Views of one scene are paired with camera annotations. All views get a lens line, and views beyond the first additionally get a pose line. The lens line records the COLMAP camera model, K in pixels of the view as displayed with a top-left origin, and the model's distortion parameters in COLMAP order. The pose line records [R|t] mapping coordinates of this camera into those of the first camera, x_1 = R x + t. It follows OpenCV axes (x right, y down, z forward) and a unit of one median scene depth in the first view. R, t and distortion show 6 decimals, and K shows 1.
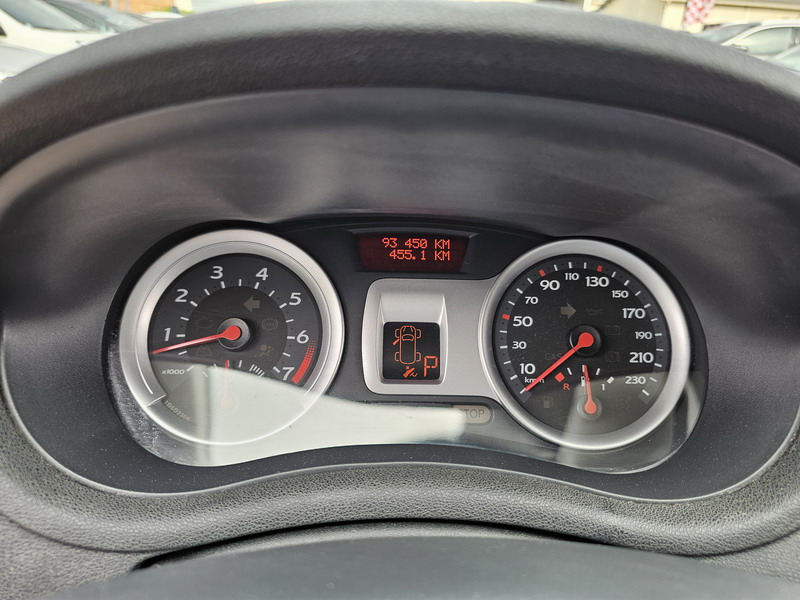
lens RADIAL K [[543.2, 0, 412.6], [0, 543.2, 319.7], [0, 0, 1]] dist [0.044012, -0.037601]
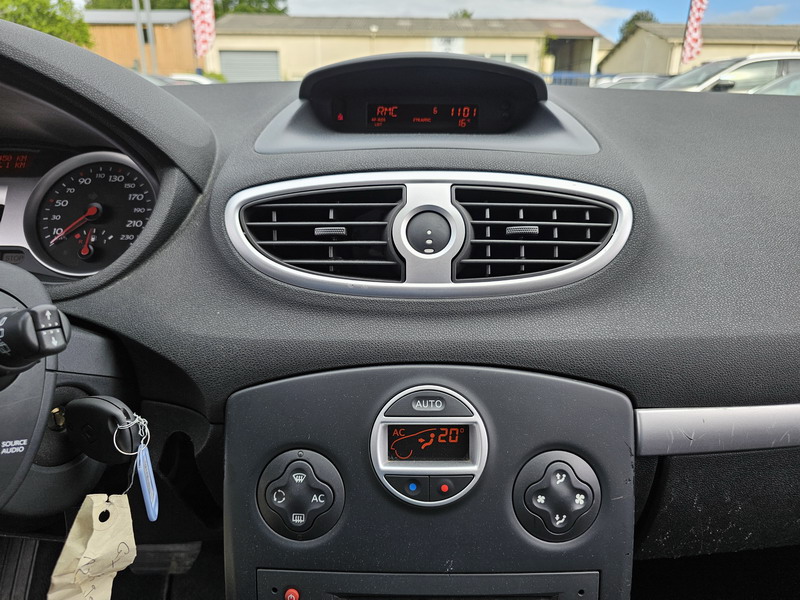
lens RADIAL K [[537.4, 0, 400.3], [0, 537.4, 304.7], [0, 0, 1]] dist [0.044743, -0.046776]
pose [[0.998103, -0.020680, -0.057988, 1.245365], [0.015080, 0.995325, -0.095393, 0.450948], [0.059689, 0.094338, 0.993749, -0.441214]]
